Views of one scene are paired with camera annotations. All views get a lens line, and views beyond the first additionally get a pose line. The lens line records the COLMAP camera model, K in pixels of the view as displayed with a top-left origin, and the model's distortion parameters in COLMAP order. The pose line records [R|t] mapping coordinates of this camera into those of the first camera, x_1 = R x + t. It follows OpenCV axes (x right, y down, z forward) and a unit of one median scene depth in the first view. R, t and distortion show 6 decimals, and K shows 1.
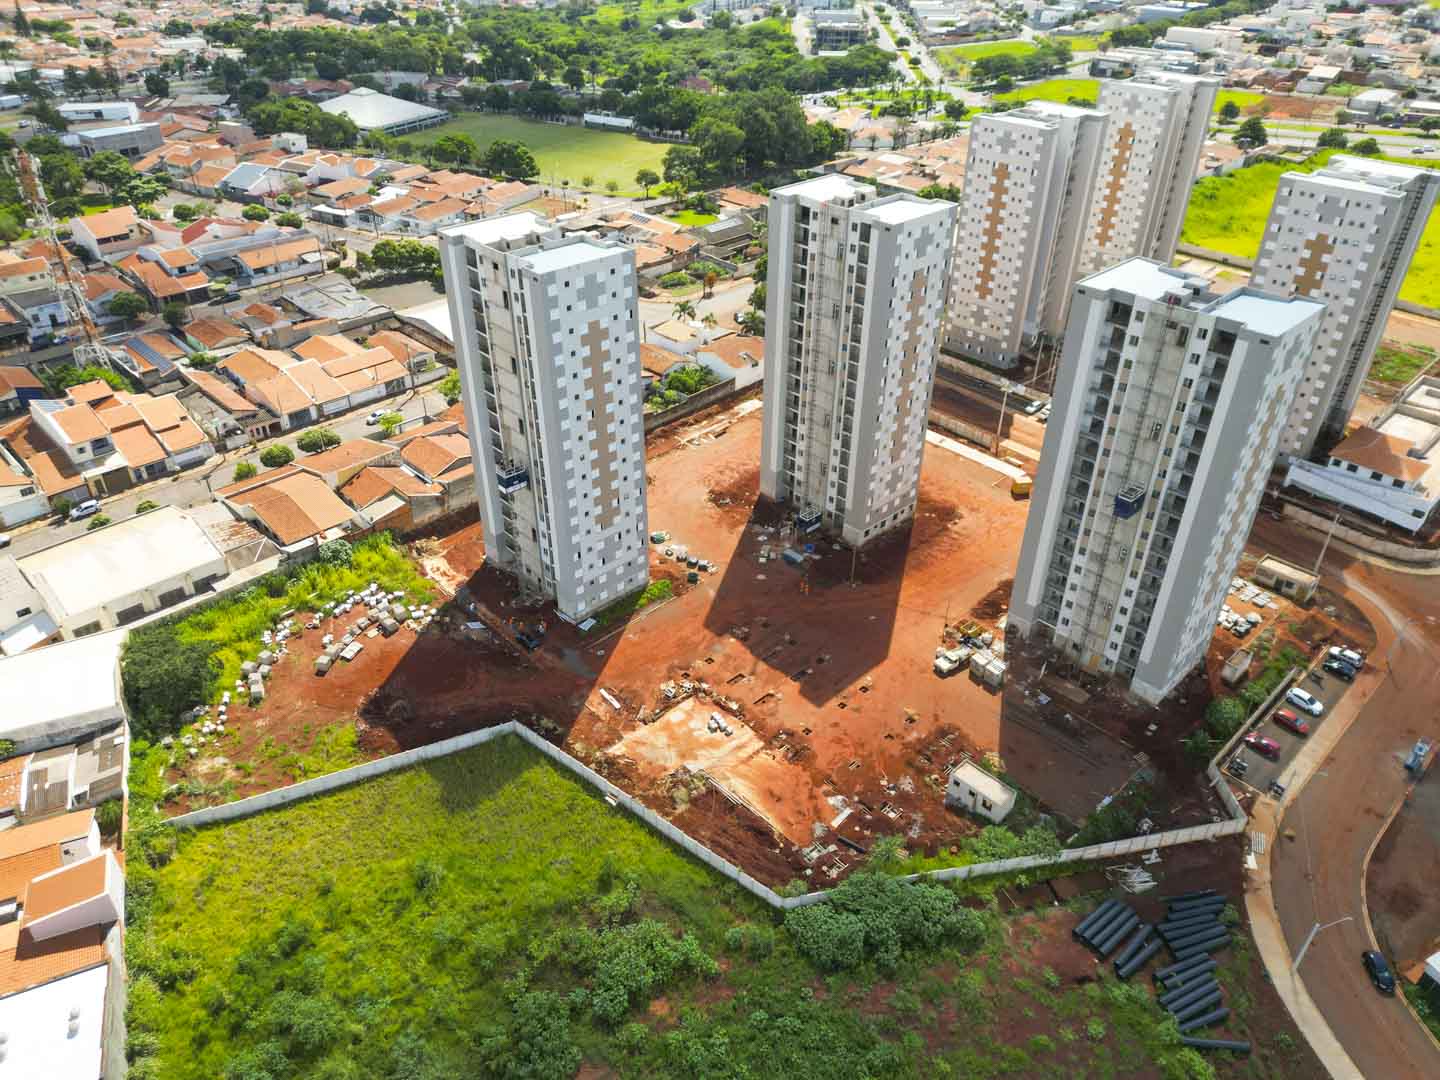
lens RADIAL K [[1024.1, 0, 726.5], [0, 1024.1, 539.6], [0, 0, 1]] dist [0.065422, -0.065677]
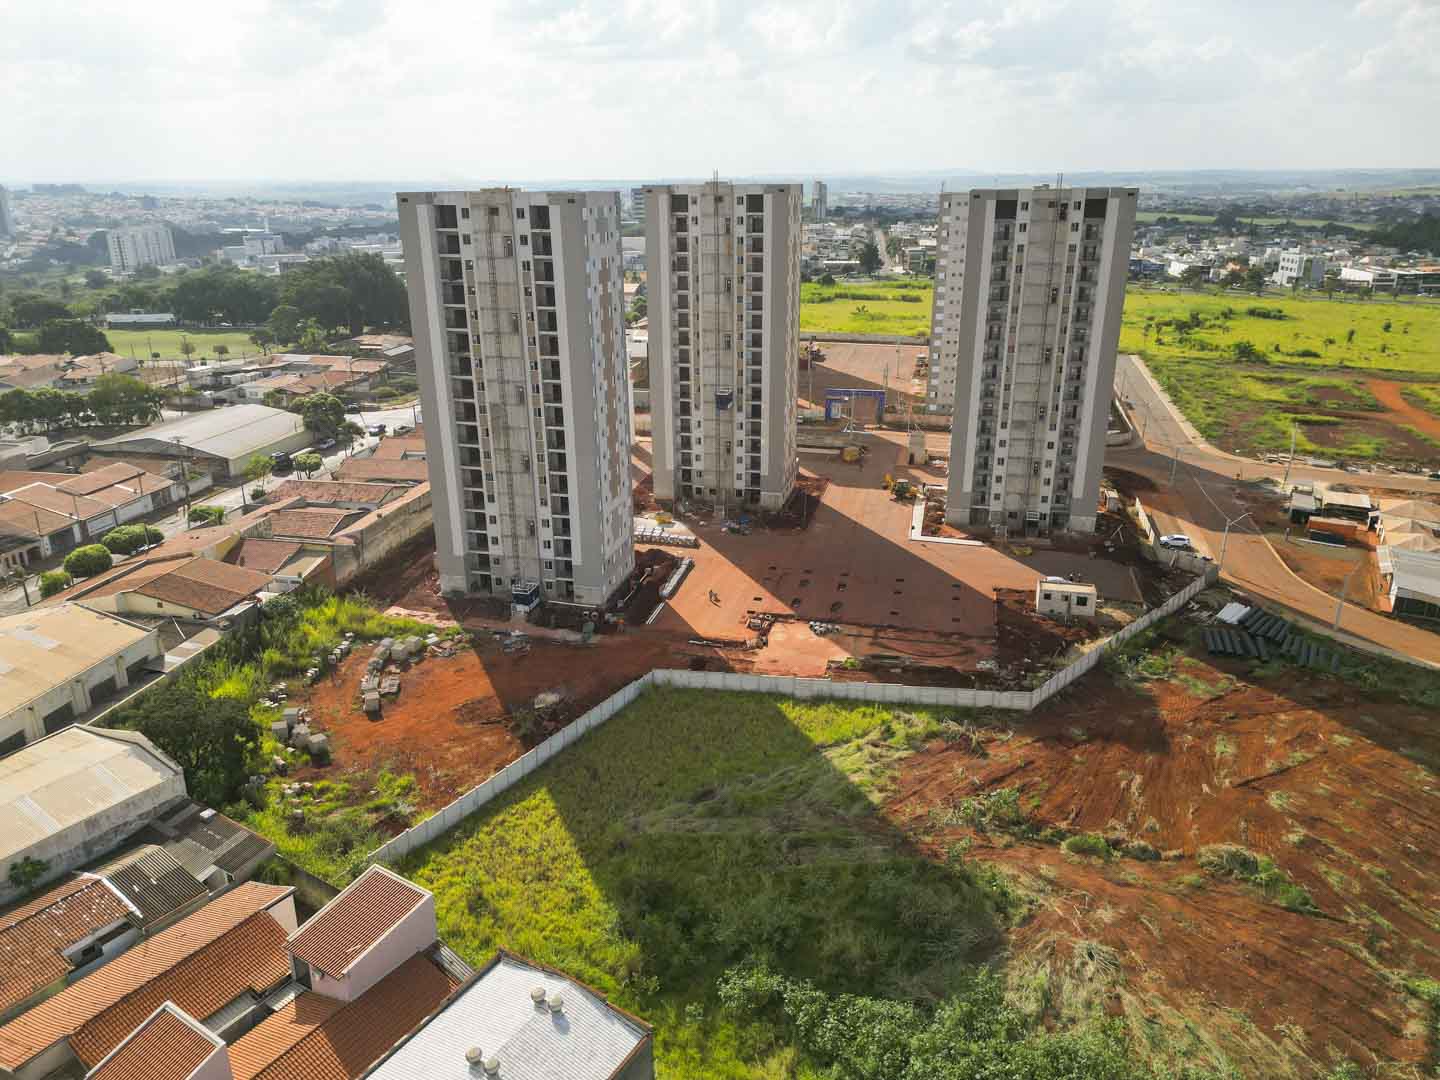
lens RADIAL K [[1009.7, 0, 728.6], [0, 1009.7, 538.8], [0, 0, 1]] dist [0.073327, -0.067129]
pose [[0.836679, -0.199034, 0.510250, -0.479846], [0.313382, 0.938029, -0.147967, 0.183217], [-0.449178, 0.283704, 0.847202, 0.166141]]
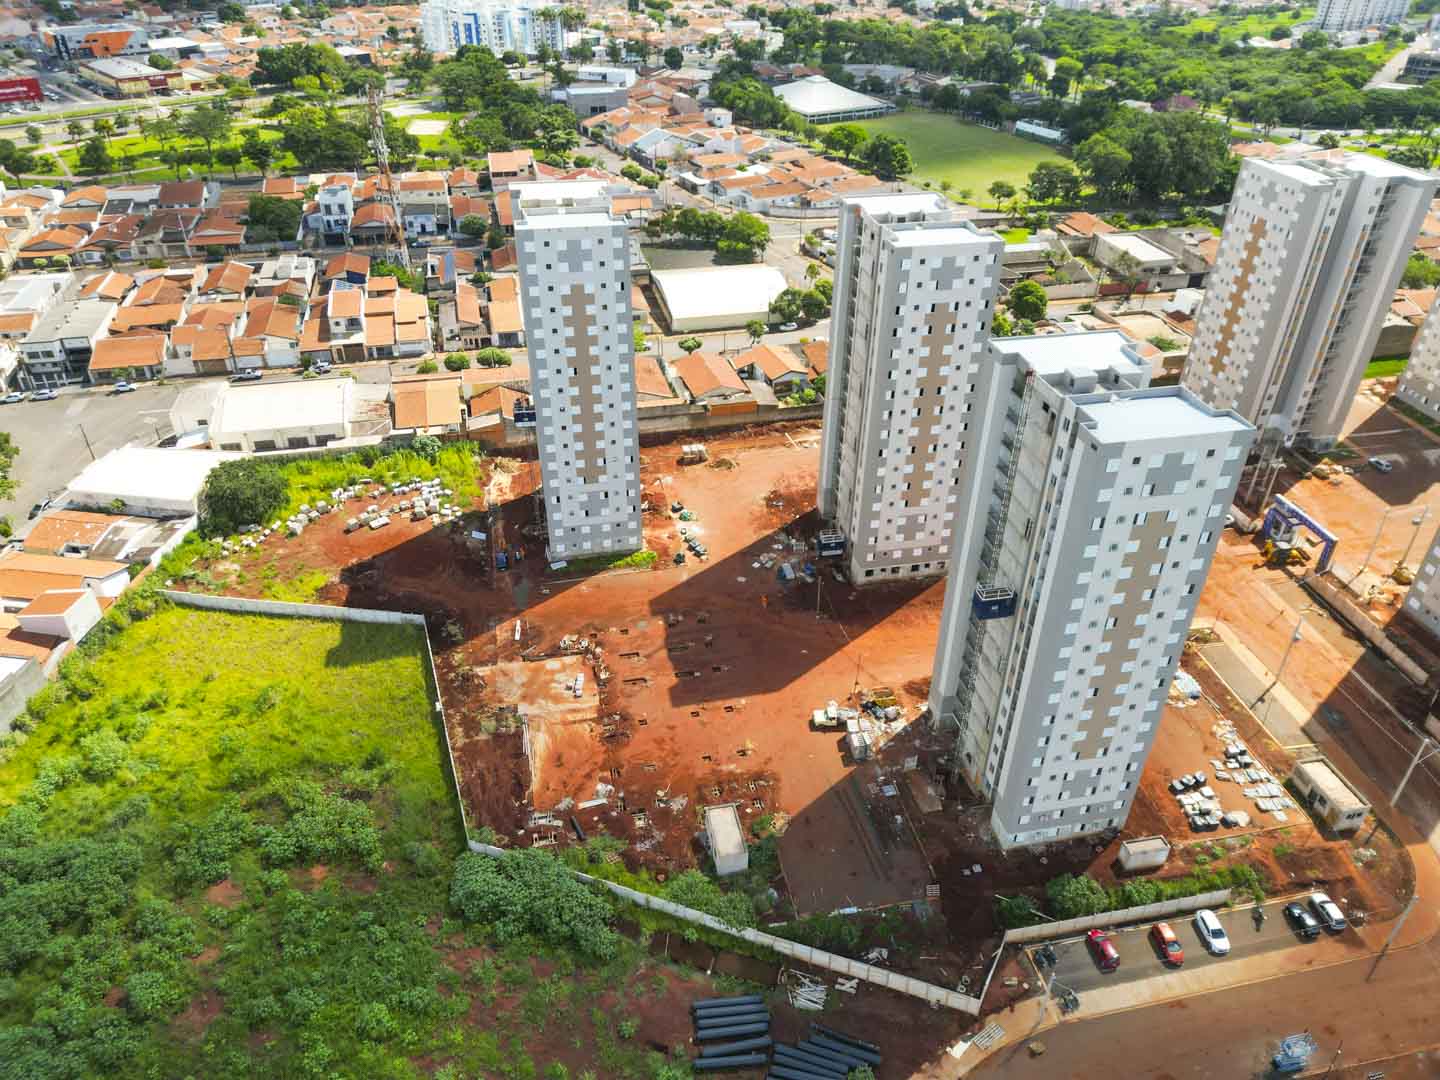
lens RADIAL K [[1026.5, 0, 720.0], [0, 1026.5, 540.0], [0, 0, 1]] dist [0.067325, -0.060423]
pose [[0.847591, 0.292467, -0.442779, 0.456268], [-0.293723, 0.953501, 0.067552, -0.062333], [0.441947, 0.072798, 0.894082, 0.104277]]
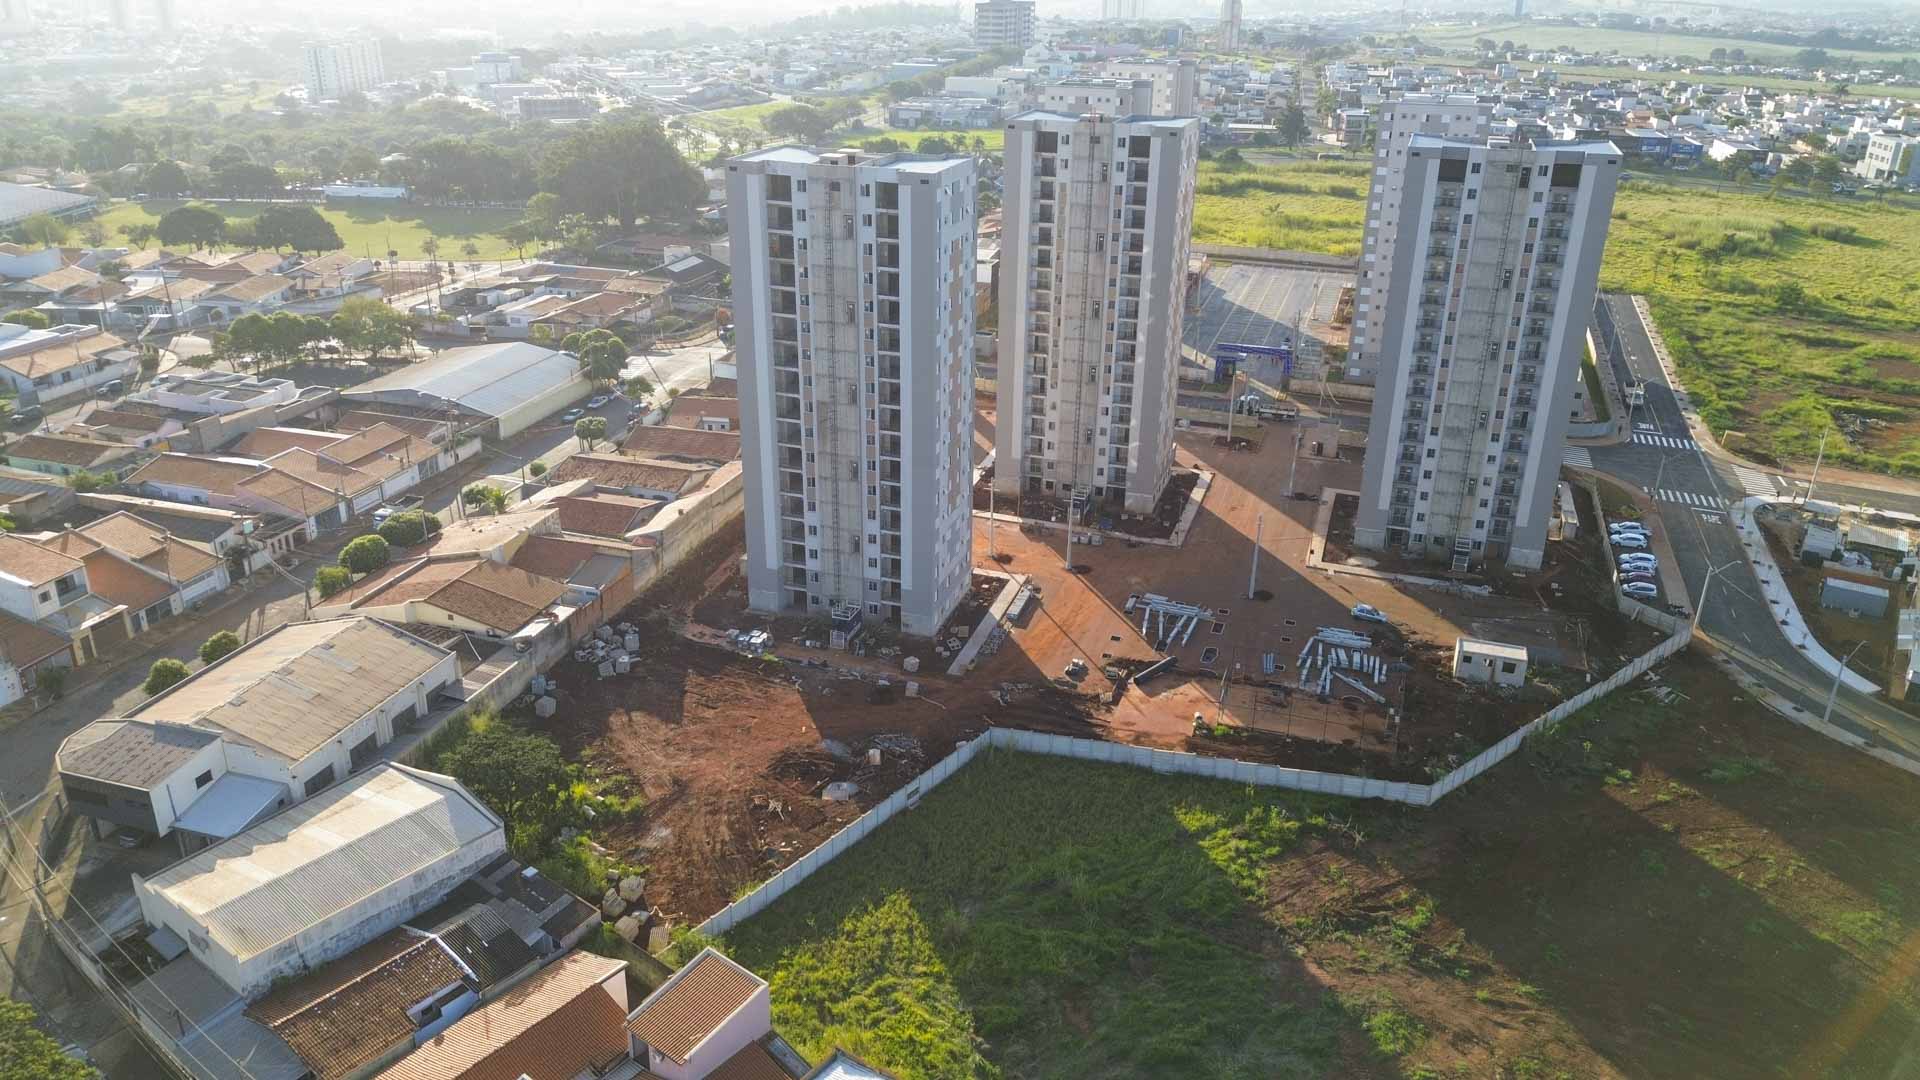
lens RADIAL K [[1364.8, 0, 968.2], [0, 1364.8, 530.4], [0, 0, 1]] dist [0.080409, -0.085172]
pose [[0.883799, -0.178974, 0.432282, -0.537021], [0.253512, 0.959741, -0.120952, 0.127597], [-0.393231, 0.216486, 0.893590, 0.040318]]
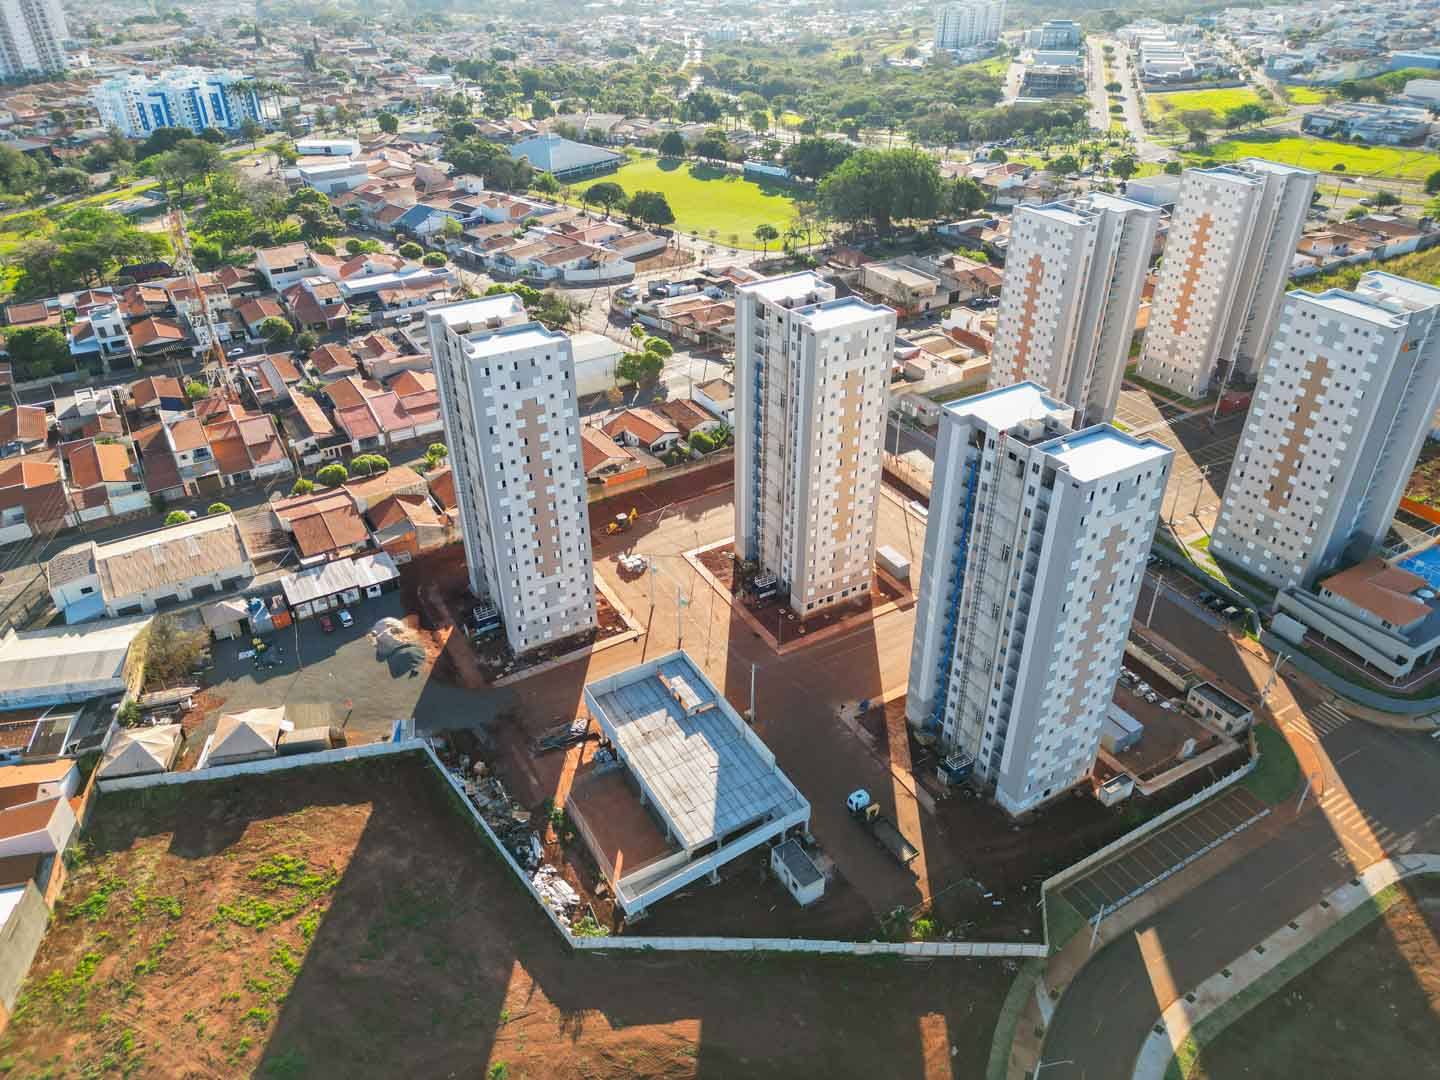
lens RADIAL K [[1014.9, 0, 725.5], [0, 1014.9, 538.7], [0, 0, 1]] dist [0.080185, -0.074969]
pose [[0.971607, 0.111802, -0.208520, 0.279529], [-0.114915, 0.993371, -0.002836, -0.066704], [0.206820, 0.026718, 0.978014, -0.045230]]
